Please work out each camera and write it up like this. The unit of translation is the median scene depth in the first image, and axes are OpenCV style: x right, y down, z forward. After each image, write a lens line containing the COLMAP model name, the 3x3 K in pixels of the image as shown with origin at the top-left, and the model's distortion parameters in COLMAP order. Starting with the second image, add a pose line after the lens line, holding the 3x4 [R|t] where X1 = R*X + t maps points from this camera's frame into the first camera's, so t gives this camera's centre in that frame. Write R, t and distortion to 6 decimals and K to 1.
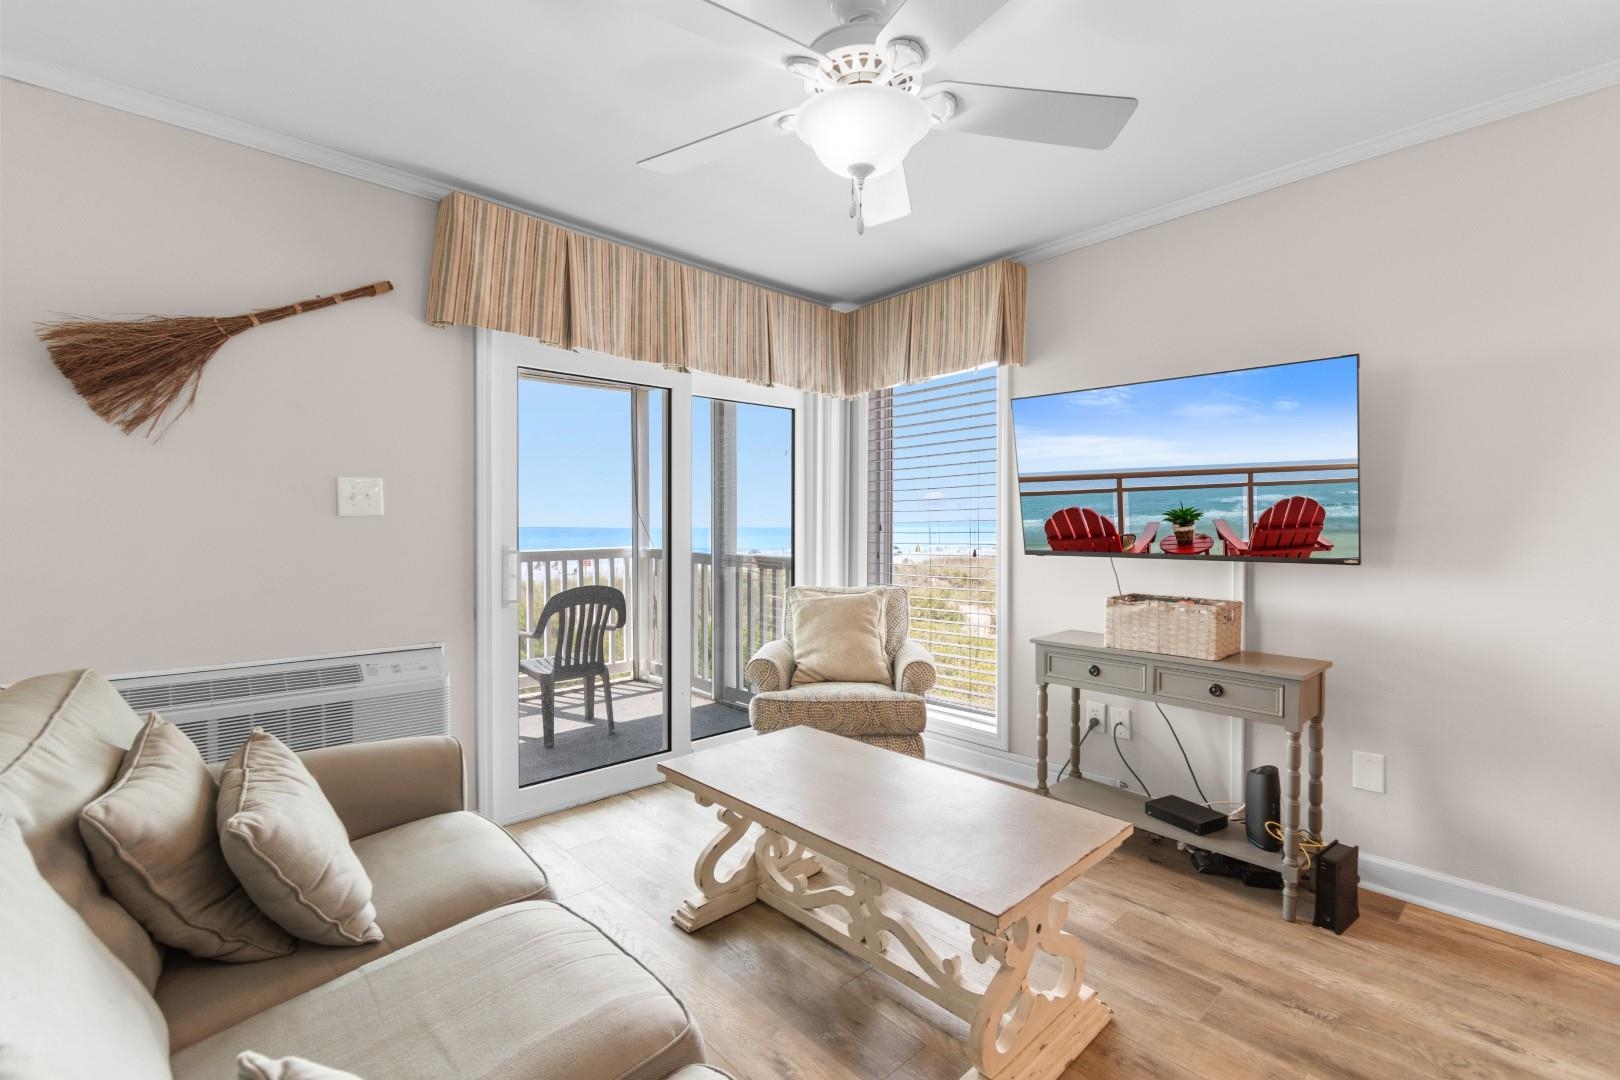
lens RADIAL K [[717.8, 0, 813.8], [0, 717.8, 531.5], [0, 0, 1]] dist [0.000349, -0.000153]
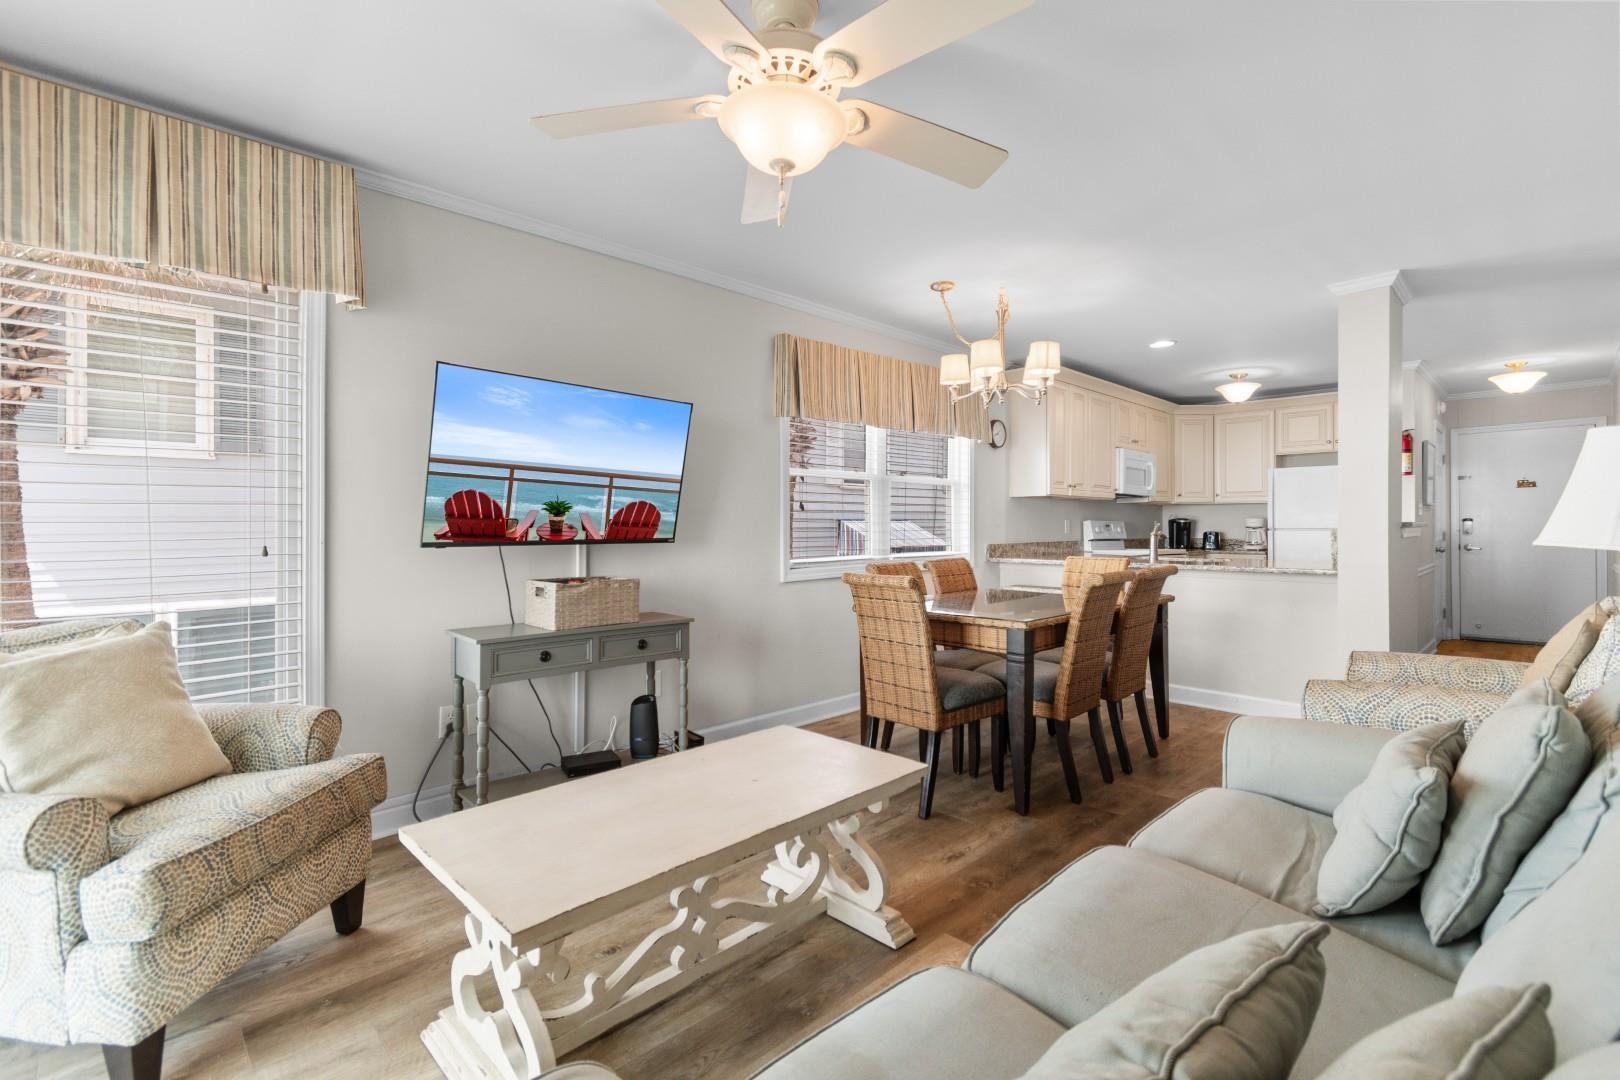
lens RADIAL K [[717.8, 0, 814.1], [0, 717.8, 527.3], [0, 0, 1]] dist [0.000349, -0.000153]
pose [[-0.031767, -0.004833, 0.999484, -0.596774], [0.008584, 0.999950, 0.005108, 0.008114], [-0.999458, 0.008742, -0.031724, 0.610298]]
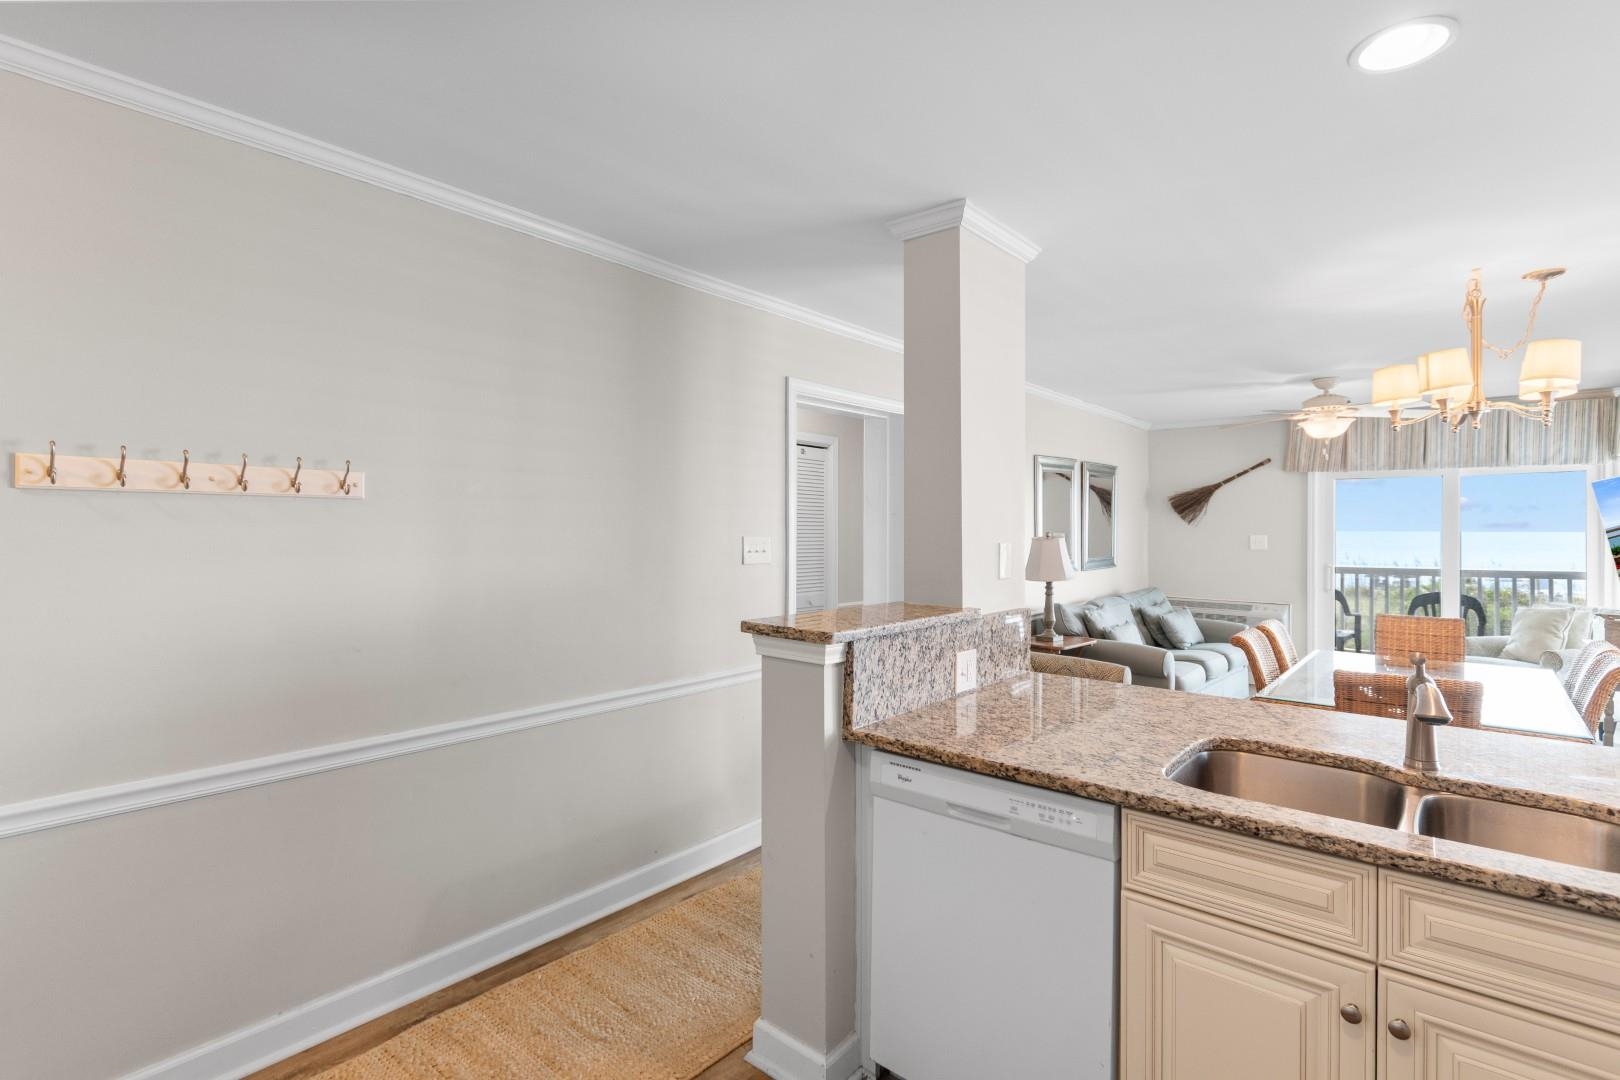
lens RADIAL K [[768.9, 0, 834.4], [0, 768.9, 535.7], [0, 0, 1]] dist [0.003663, -0.005372]
pose [[0.141534, 0.008646, -0.989896, 1.827928], [-0.010248, 0.999921, 0.007268, -0.073788], [0.989880, 0.009116, 0.141612, -0.881975]]
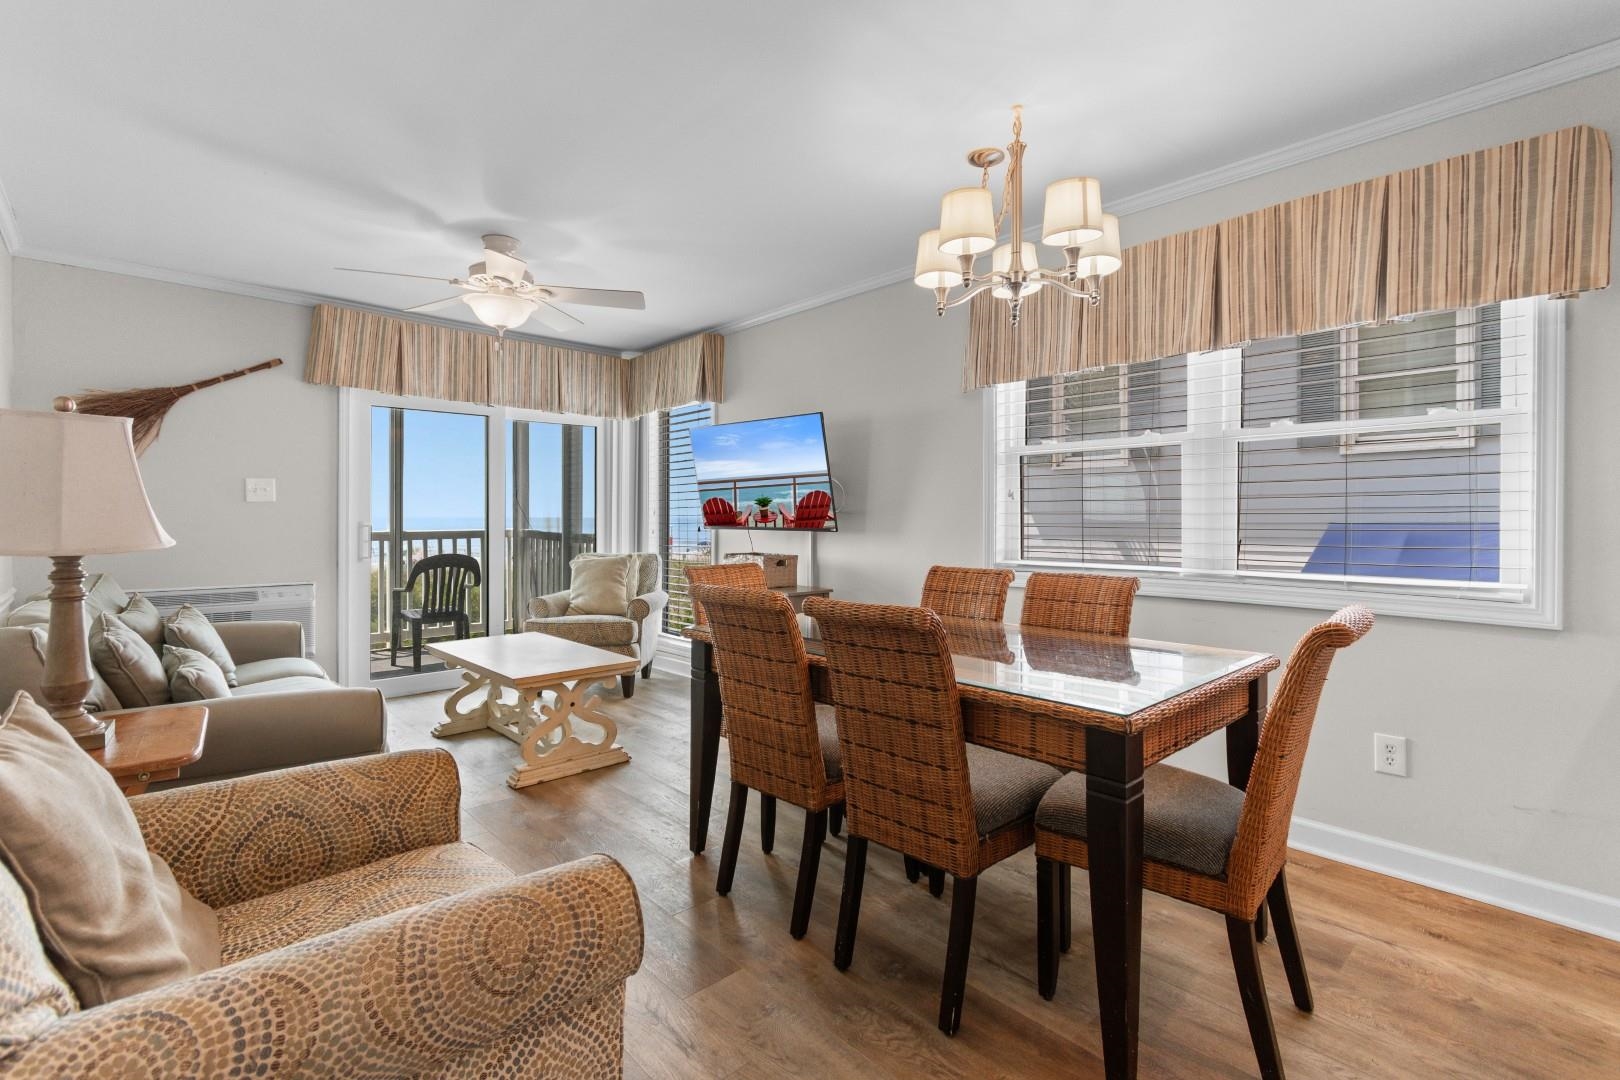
lens RADIAL K [[717.8, 0, 795.7], [0, 717.8, 510.8], [0, 0, 1]] dist [0.000349, -0.000153]
pose [[0.999941, -0.000151, 0.010871, 0.543220], [0.000344, 0.999841, -0.017827, 0.026954], [-0.010867, 0.017829, 0.999782, -0.618028]]
